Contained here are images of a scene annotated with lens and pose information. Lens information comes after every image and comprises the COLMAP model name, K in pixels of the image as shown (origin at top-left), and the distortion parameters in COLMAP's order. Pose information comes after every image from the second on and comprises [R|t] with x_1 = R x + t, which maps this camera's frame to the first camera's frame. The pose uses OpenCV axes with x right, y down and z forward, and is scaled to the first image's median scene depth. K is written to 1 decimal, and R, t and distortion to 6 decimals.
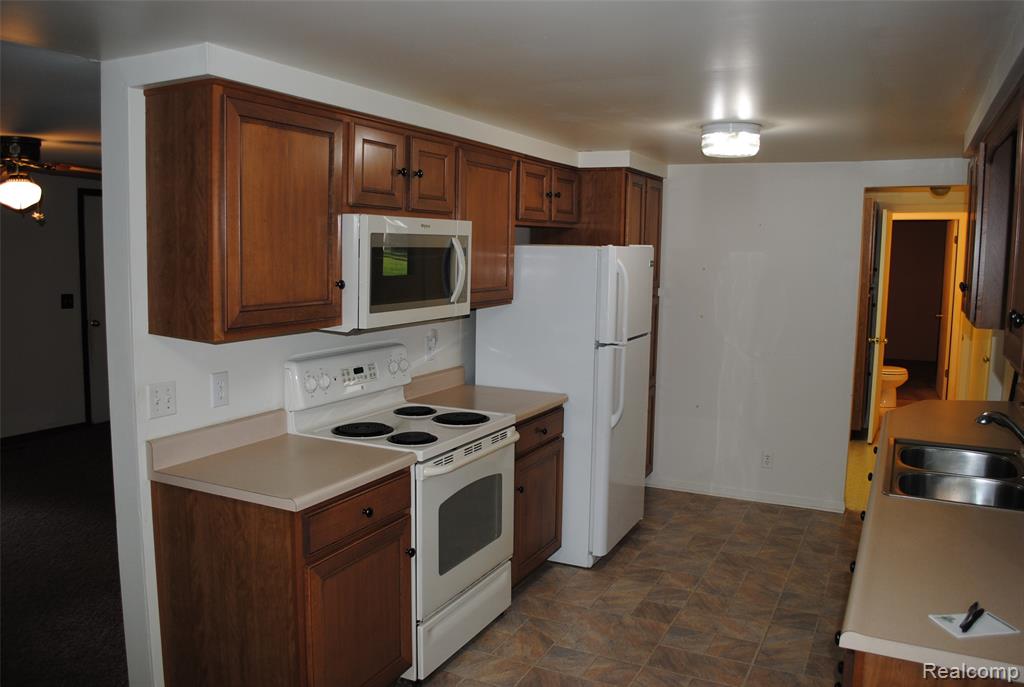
lens RADIAL K [[806.5, 0, 522.0], [0, 806.5, 344.8], [0, 0, 1]] dist [-0.078178, 0.005384]
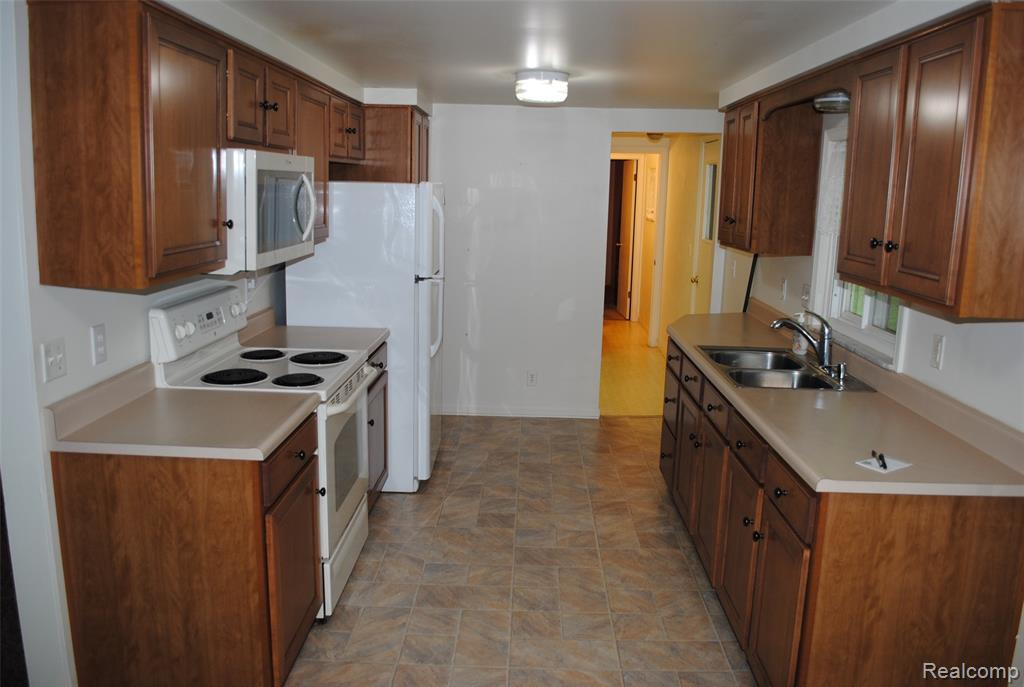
lens RADIAL K [[806.5, 0, 520.5], [0, 806.5, 342.7], [0, 0, 1]] dist [-0.078178, 0.005384]
pose [[0.905056, -0.070741, 0.419367, -0.255427], [0.037914, 0.995564, 0.086113, -0.003176], [-0.423598, -0.062037, 0.903723, -0.000569]]
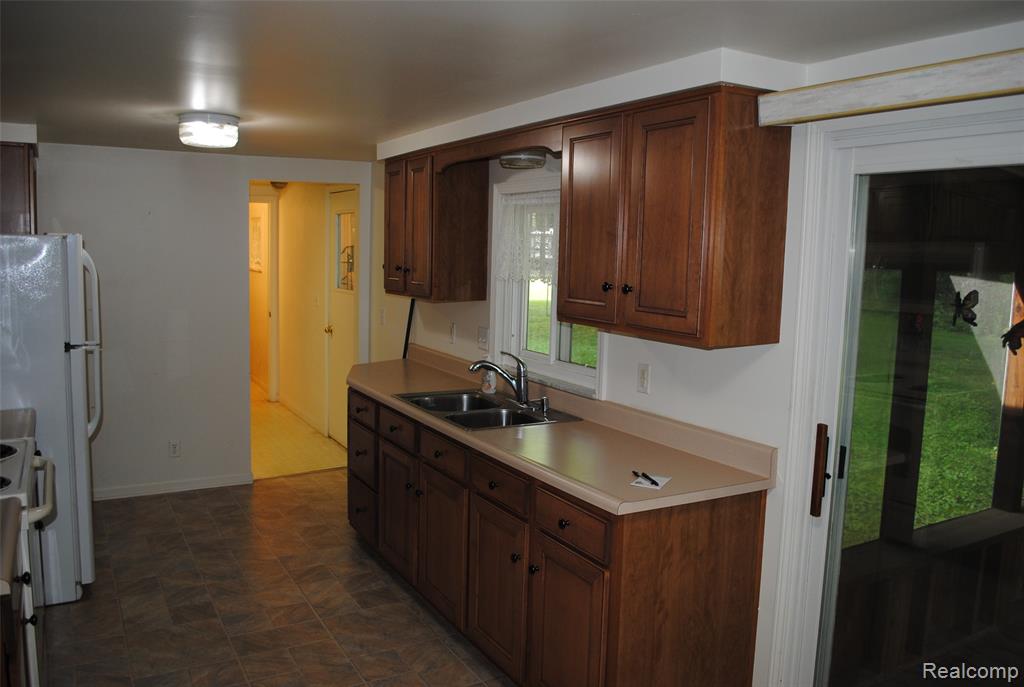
lens RADIAL K [[806.5, 0, 512.3], [0, 806.5, 343.5], [0, 0, 1]] dist [-0.078178, 0.005384]
pose [[0.563024, -0.096903, 0.820740, -0.380392], [0.082861, 0.994717, 0.060602, -0.018243], [-0.822276, 0.033887, 0.568079, 0.125430]]
